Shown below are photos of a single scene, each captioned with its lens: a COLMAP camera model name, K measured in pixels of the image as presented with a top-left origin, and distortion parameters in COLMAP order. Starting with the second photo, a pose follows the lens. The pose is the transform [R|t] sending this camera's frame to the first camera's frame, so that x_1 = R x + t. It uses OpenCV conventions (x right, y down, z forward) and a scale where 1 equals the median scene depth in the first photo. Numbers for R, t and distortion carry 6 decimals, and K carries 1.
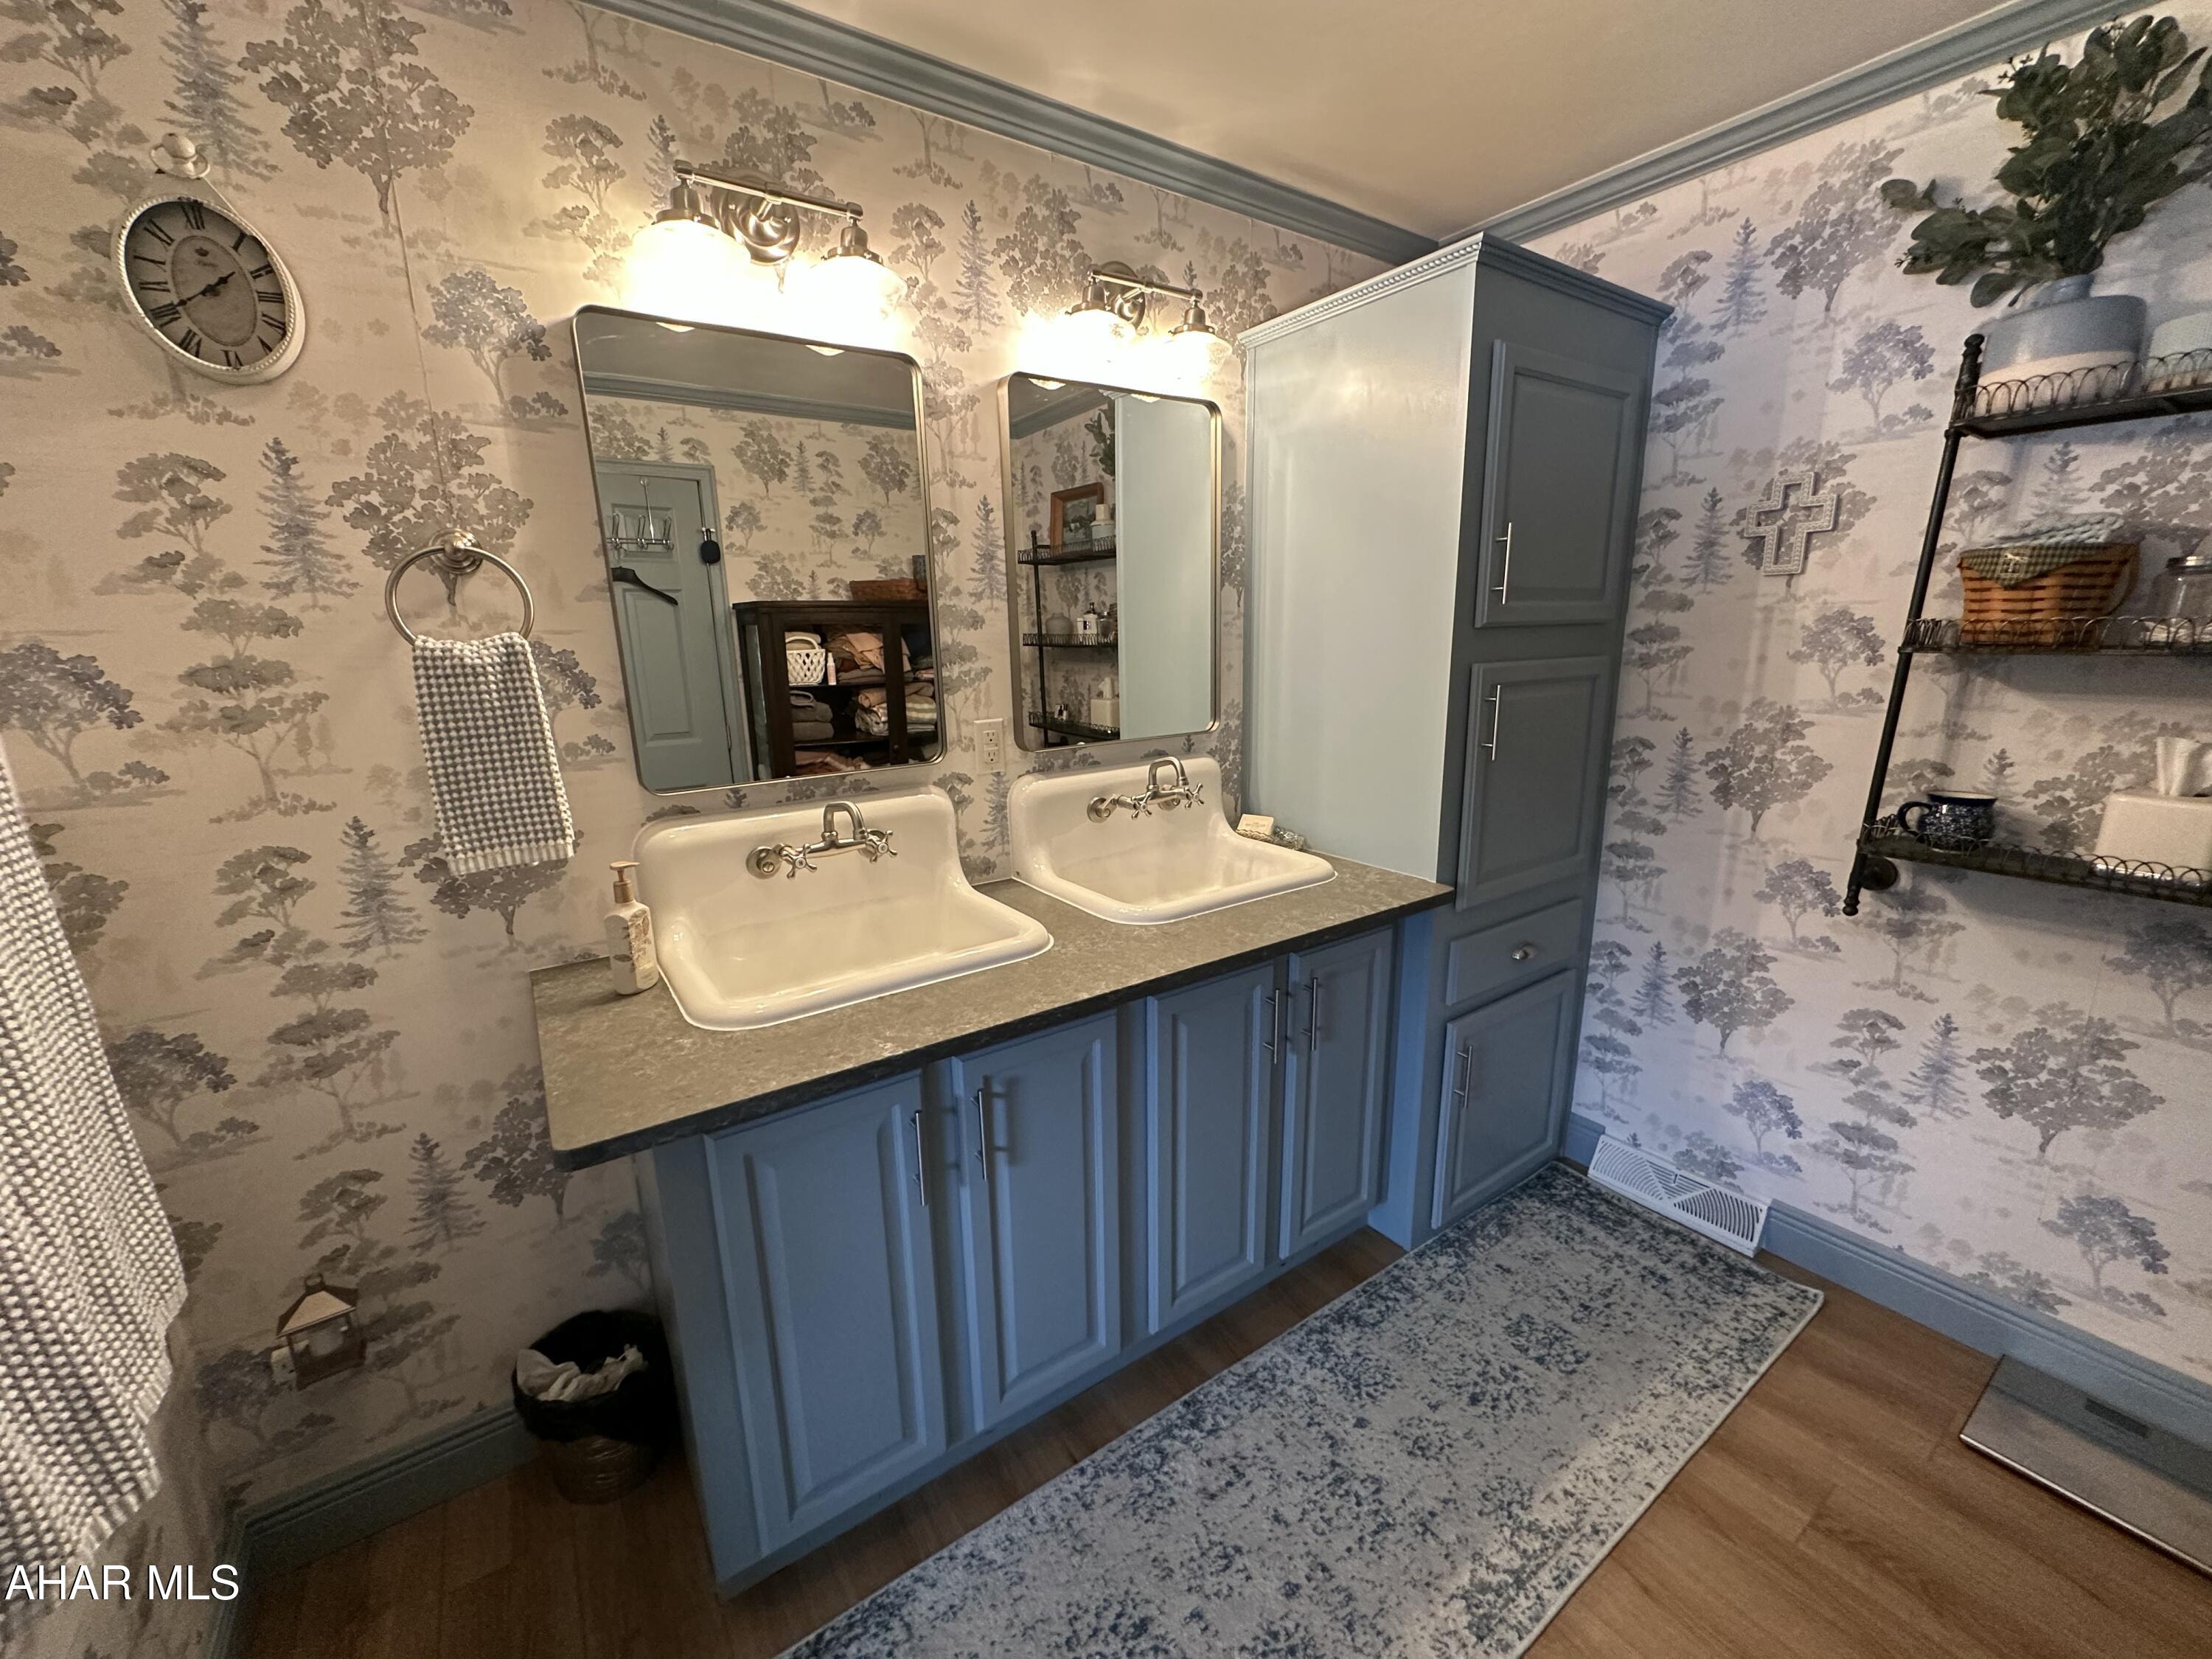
lens RADIAL K [[886.9, 0, 1115.9], [0, 886.9, 831.3], [0, 0, 1]] dist [0.000677, -0.000897]
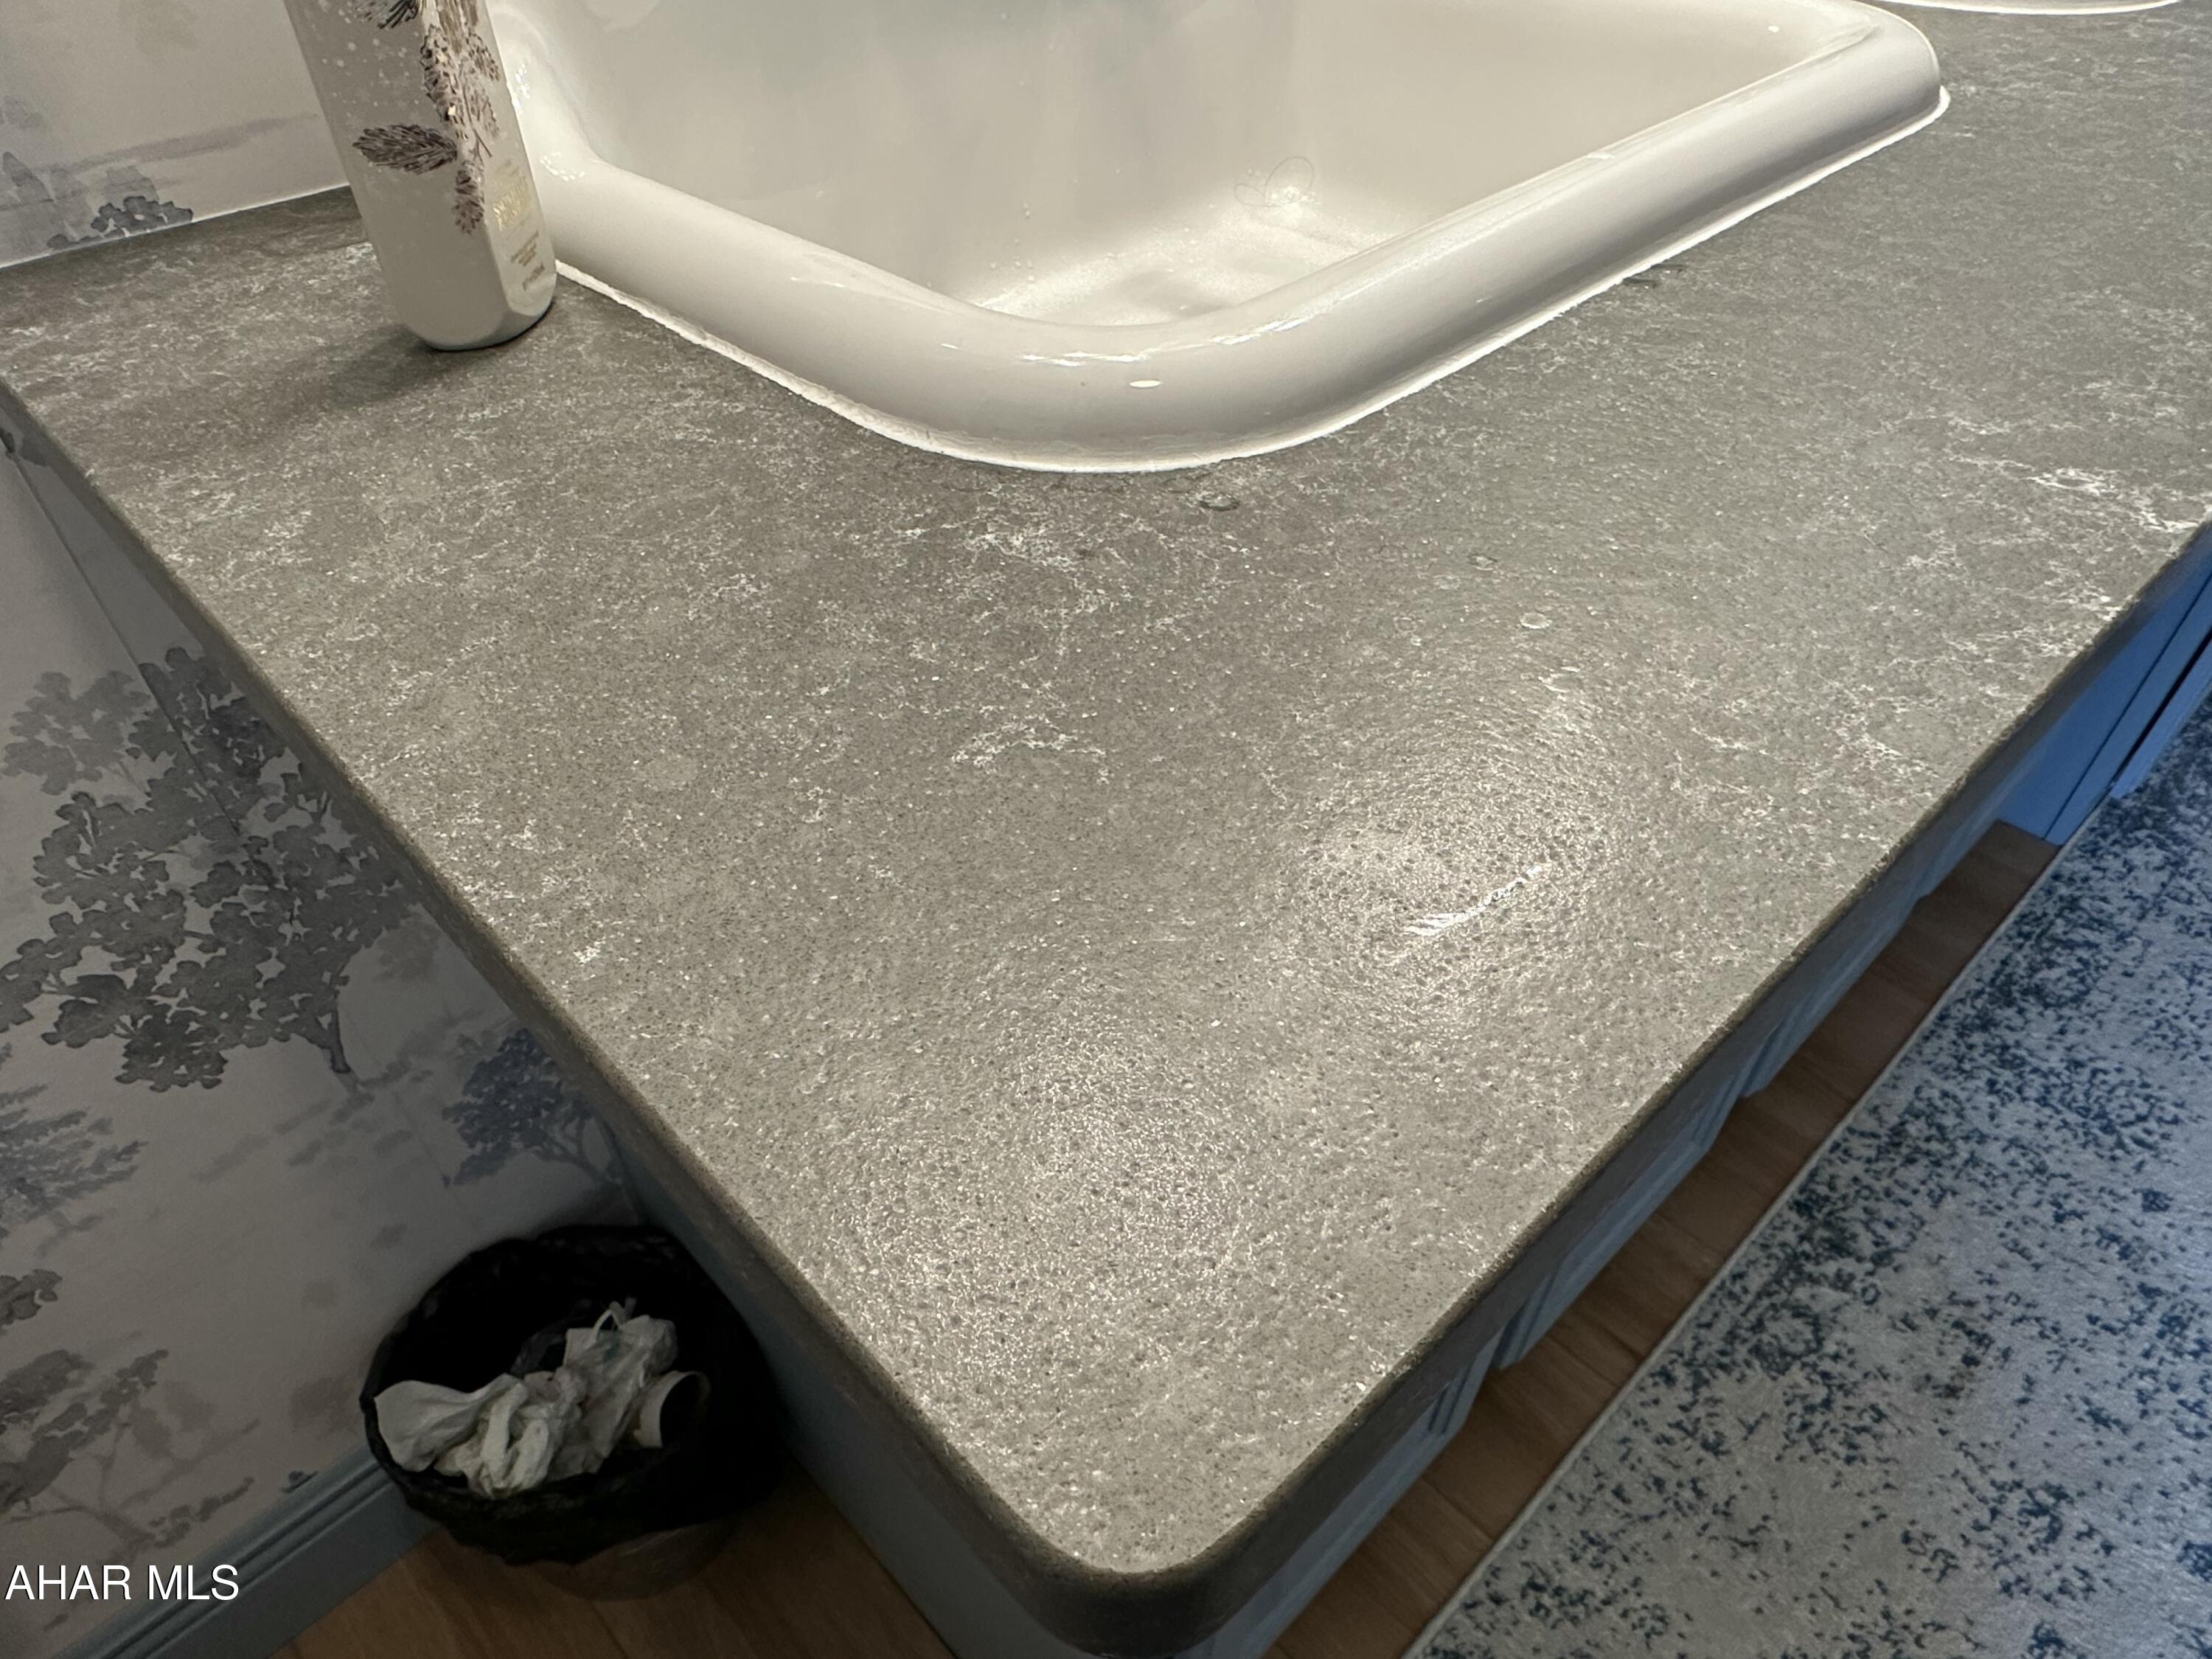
lens RADIAL K [[1360.7, 0, 1068.4], [0, 1360.7, 909.8], [0, 0, 1]] dist [-0.008661, 0.000343]
pose [[0.989447, -0.105589, 0.099225, -0.504449], [0.039033, 0.853727, 0.519256, 0.151006], [-0.139539, -0.509903, 0.848839, 0.701350]]
